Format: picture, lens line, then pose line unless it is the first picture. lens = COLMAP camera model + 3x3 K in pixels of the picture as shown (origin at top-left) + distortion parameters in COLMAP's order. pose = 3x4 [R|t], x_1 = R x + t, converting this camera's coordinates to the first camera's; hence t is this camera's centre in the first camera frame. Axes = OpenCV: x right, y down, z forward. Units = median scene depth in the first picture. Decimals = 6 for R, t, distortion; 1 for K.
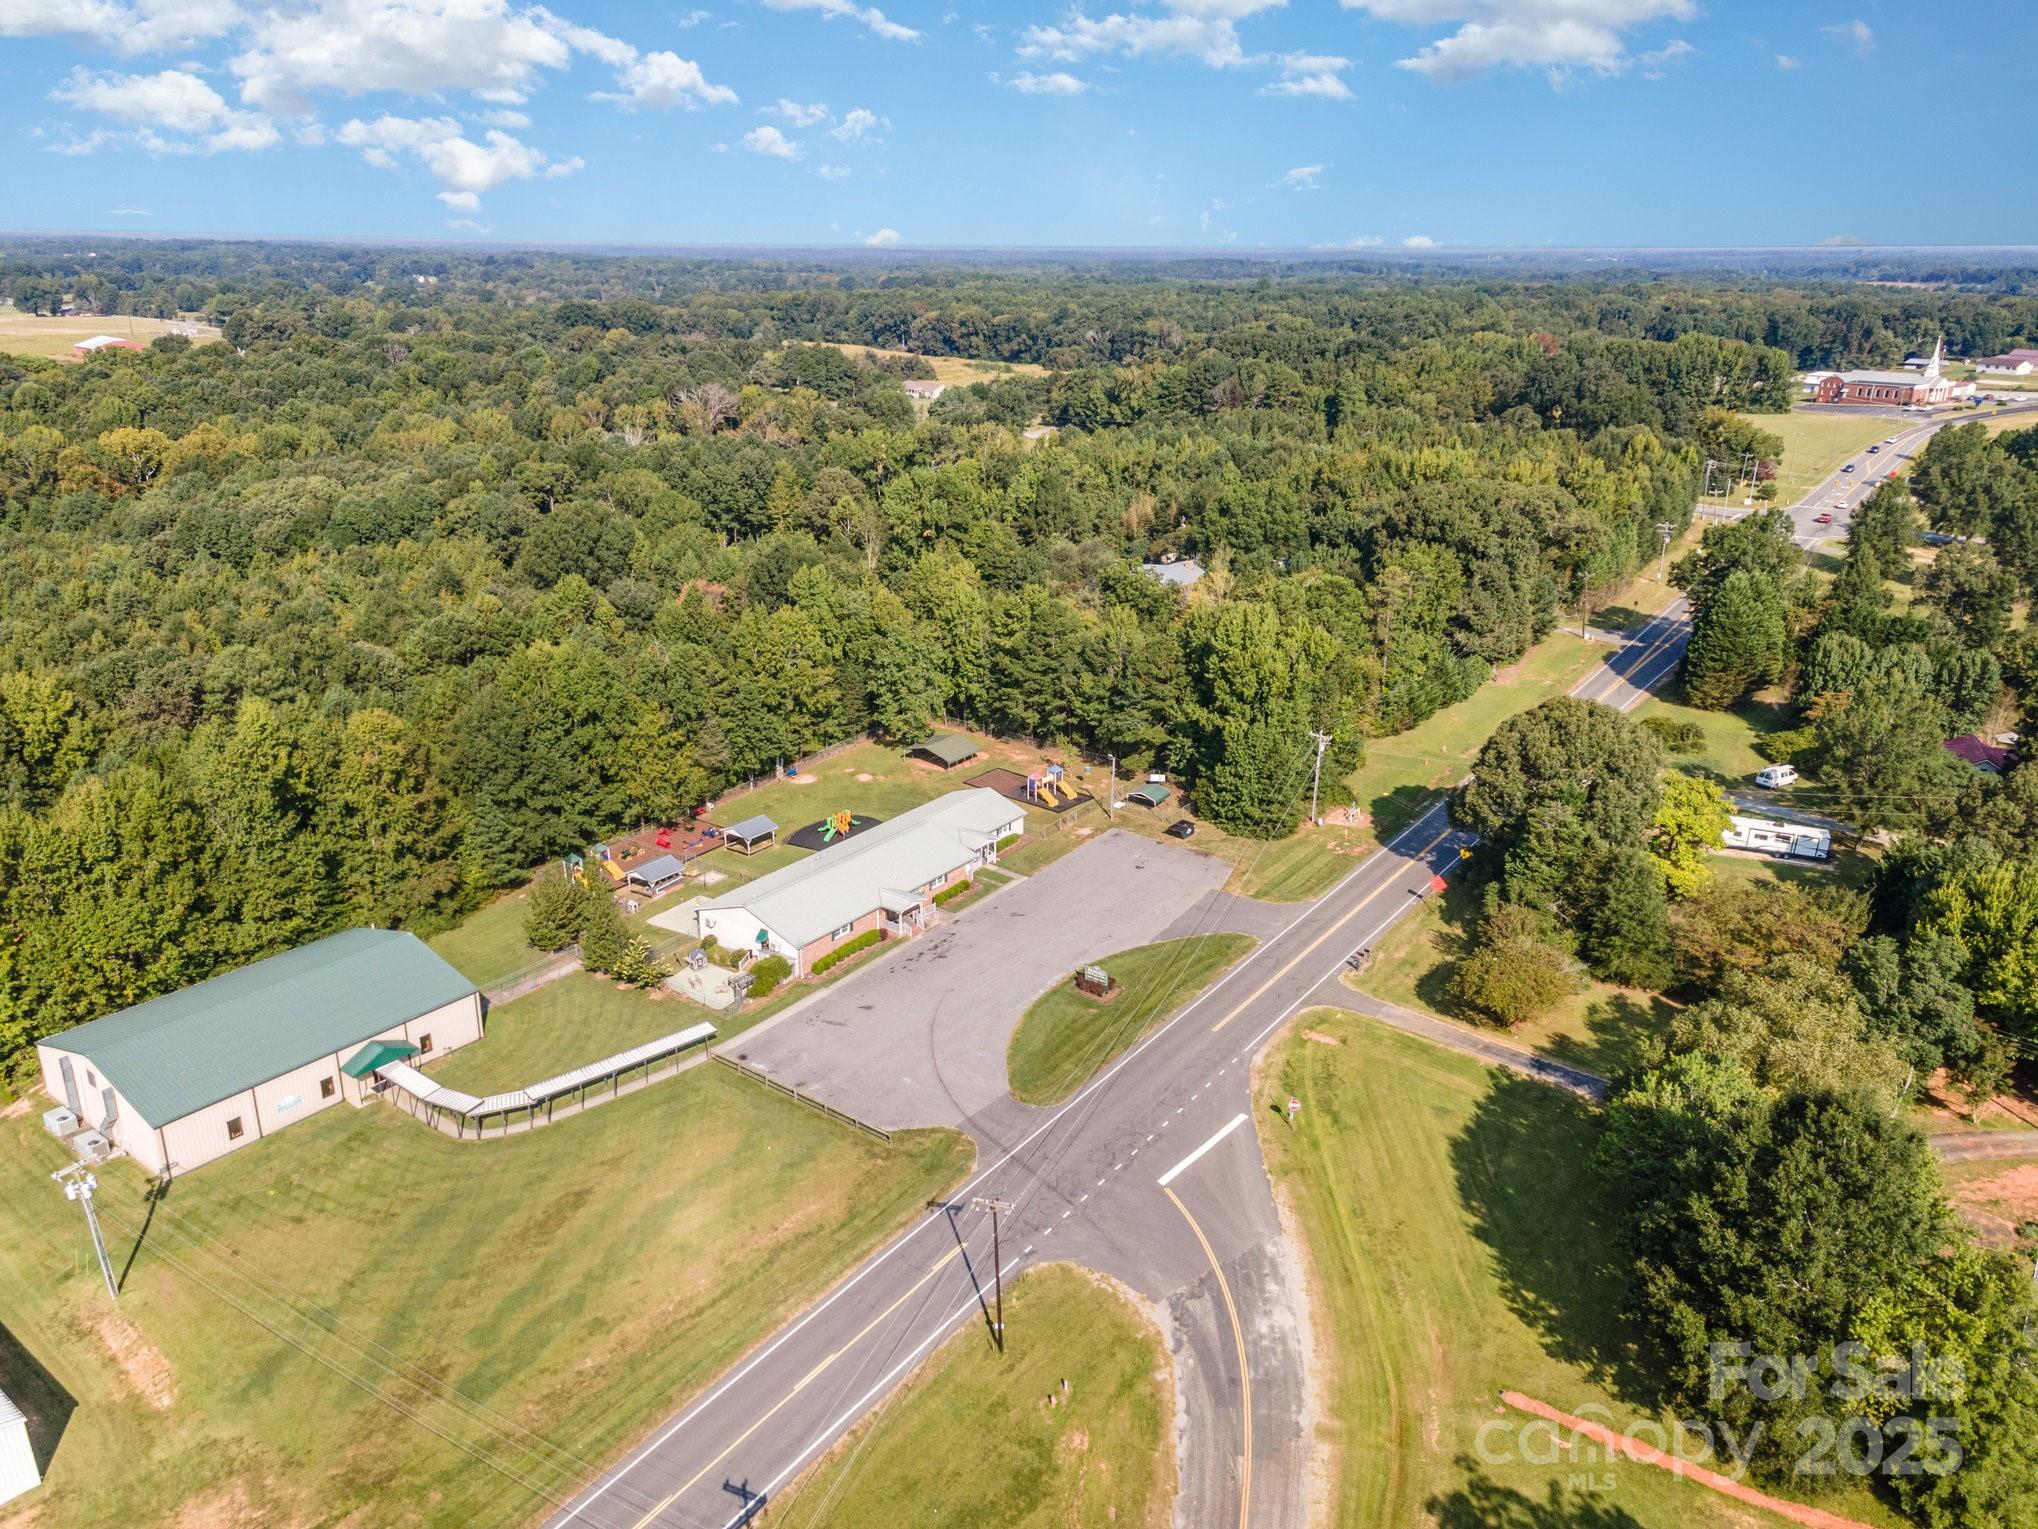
lens RADIAL K [[1480.7, 0, 1012.7], [0, 1480.7, 757.6], [0, 0, 1]] dist [0.027243, 0.043989]
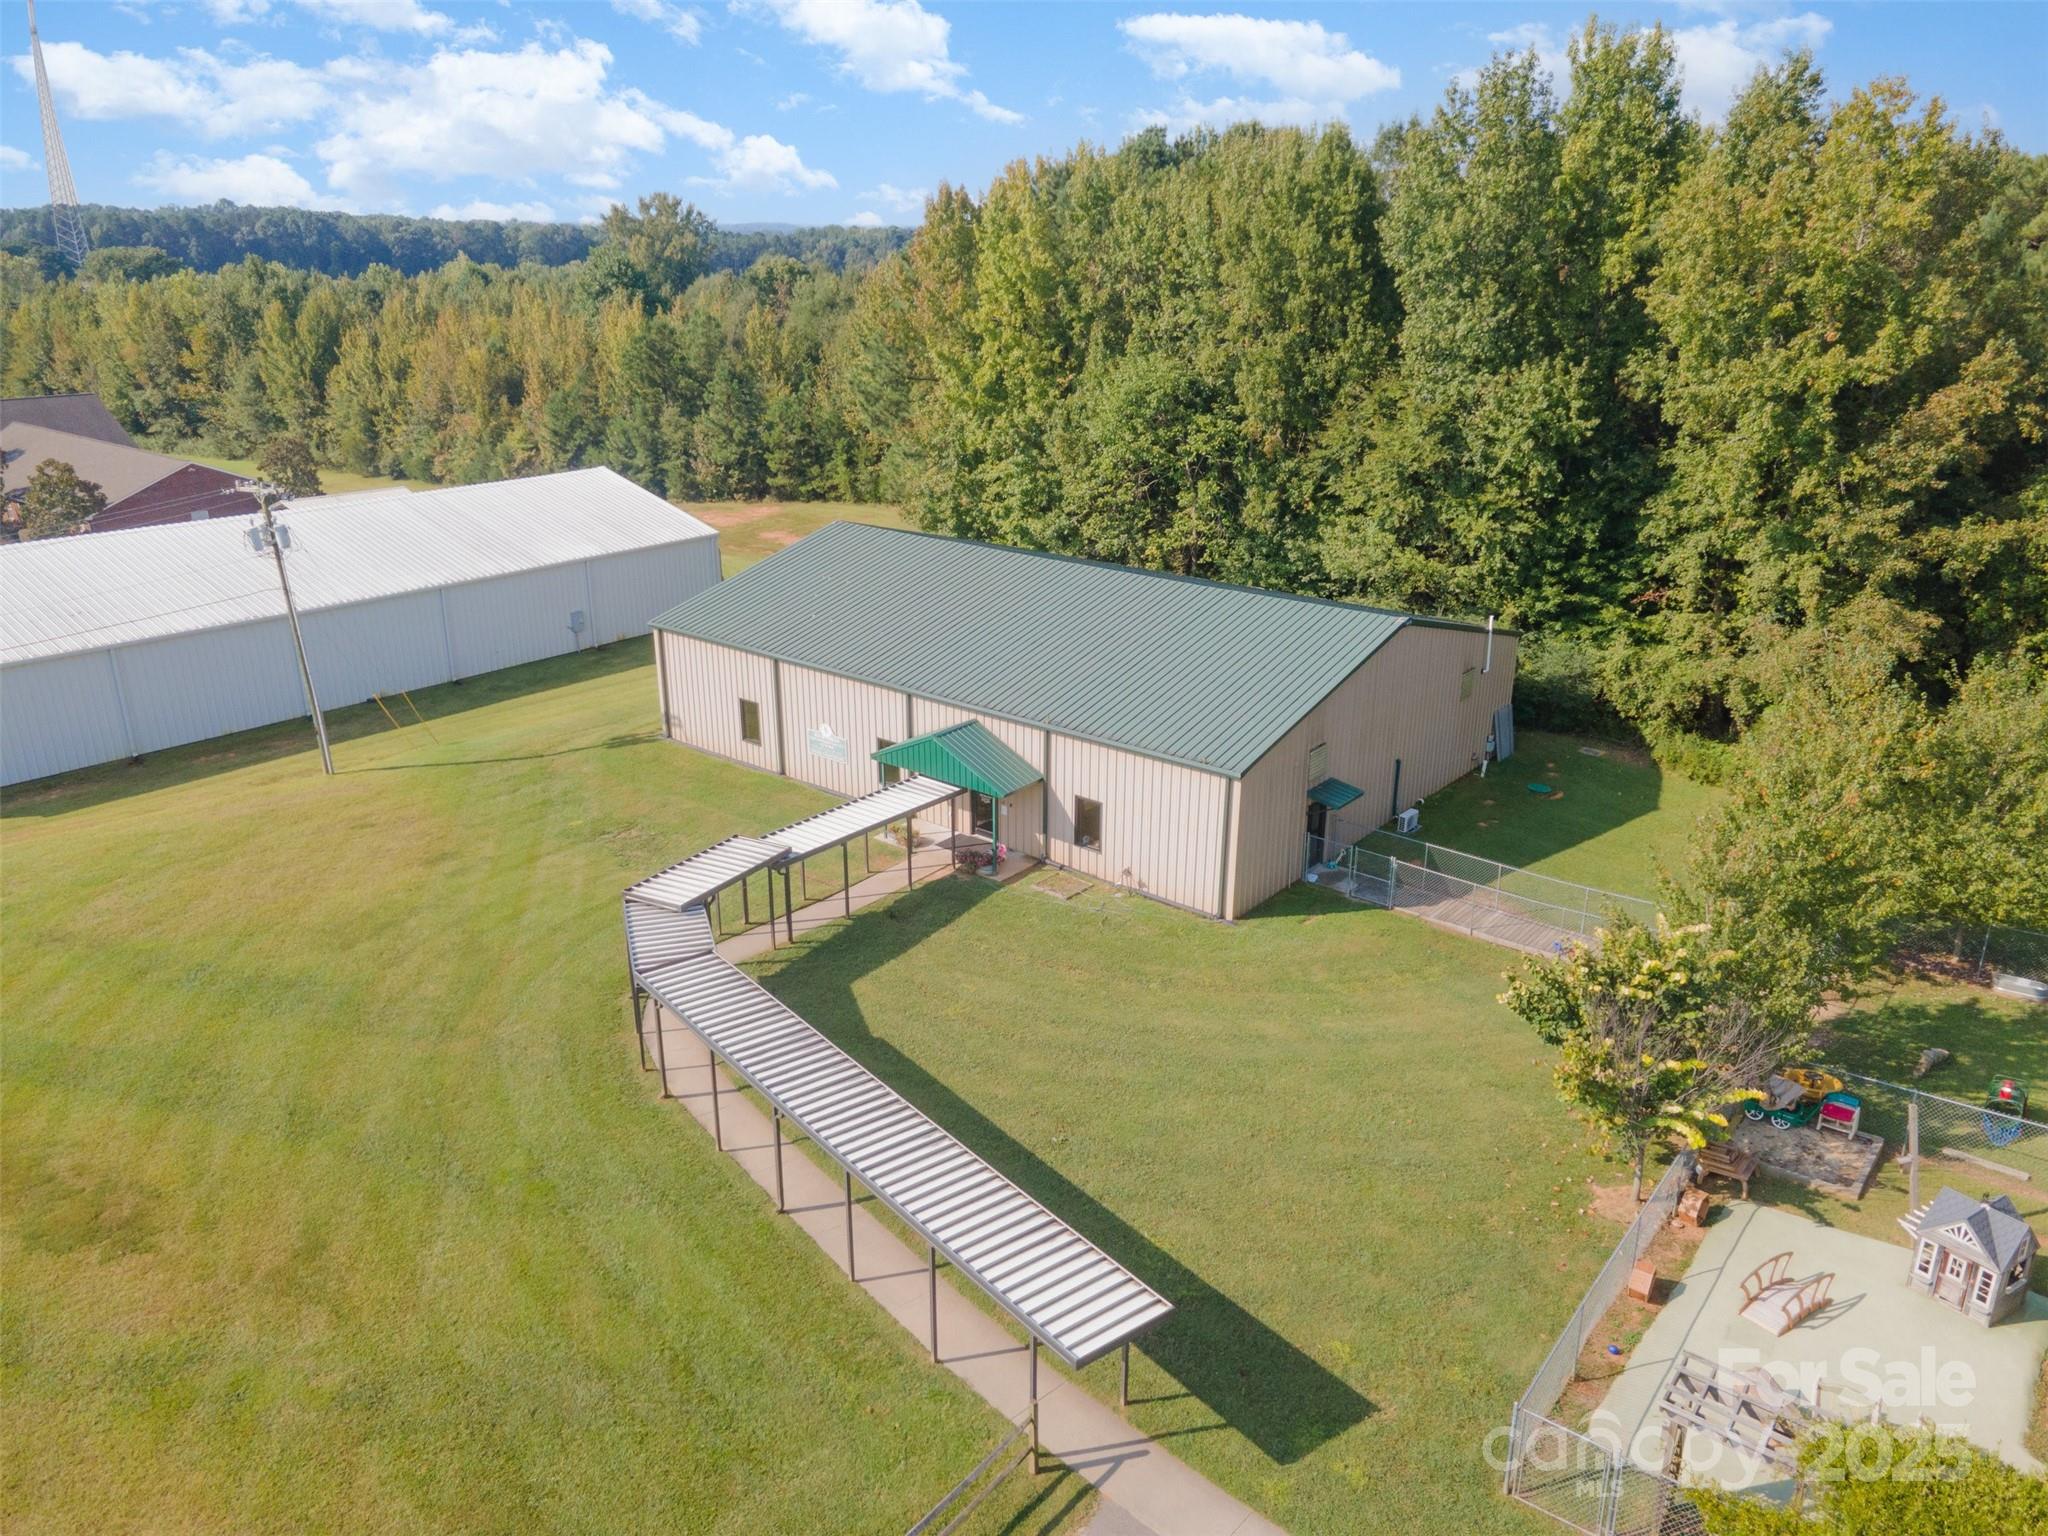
lens RADIAL K [[1487.9, 0, 1017.7], [0, 1487.9, 761.0], [0, 0, 1]] dist [0.027243, 0.043989]
pose [[-0.034002, 0.332631, -0.942444, -0.041286], [-0.327424, 0.887240, 0.324960, 0.048588], [0.944266, 0.319628, 0.078744, 0.696183]]
